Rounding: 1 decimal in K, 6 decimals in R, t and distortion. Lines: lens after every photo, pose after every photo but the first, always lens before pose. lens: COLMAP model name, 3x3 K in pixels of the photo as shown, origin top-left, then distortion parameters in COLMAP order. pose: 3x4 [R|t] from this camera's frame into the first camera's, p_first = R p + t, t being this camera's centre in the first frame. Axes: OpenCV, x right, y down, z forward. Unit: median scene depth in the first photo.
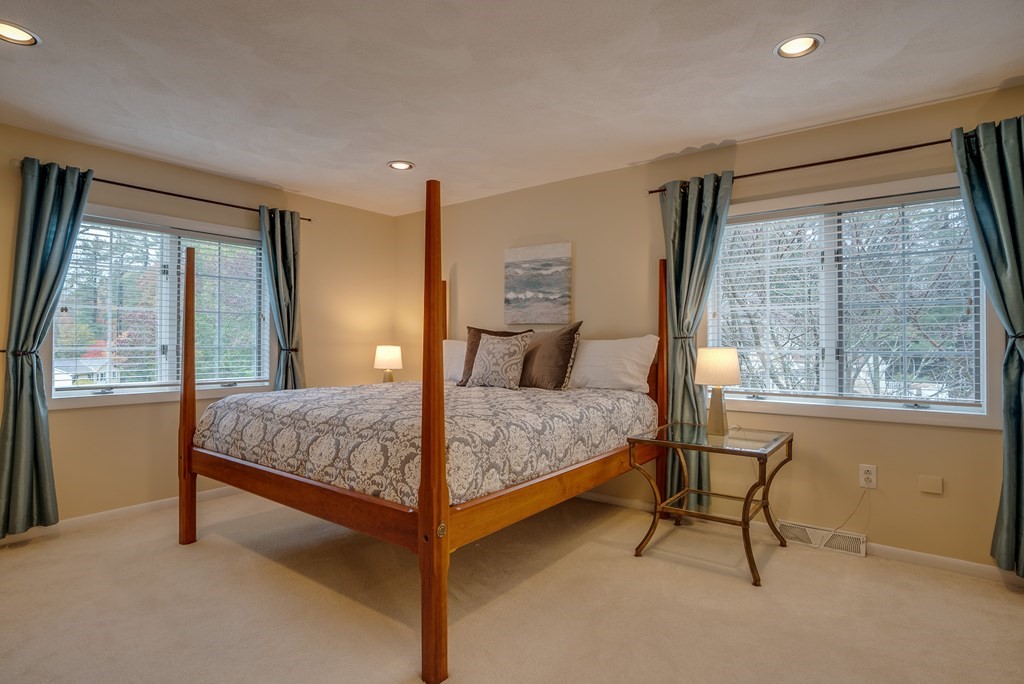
lens RADIAL K [[500.9, 0, 461.4], [0, 500.9, 342.8], [0, 0, 1]] dist [-0.048949, 0.000087]
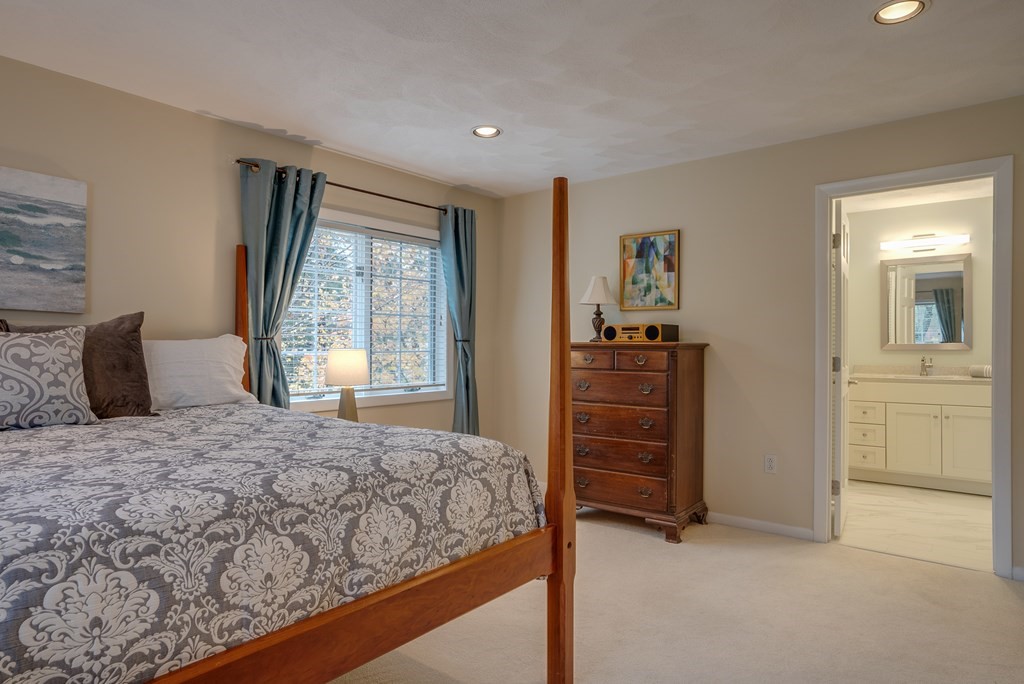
lens RADIAL K [[592.8, 0, 512.0], [0, 592.8, 342.0], [0, 0, 1]] dist [0.001074, 0.000120]
pose [[0.030363, 0.003456, 0.999533, -0.622975], [-0.000034, 0.999994, -0.003457, -0.000017], [-0.999539, 0.000071, 0.030363, 0.544367]]
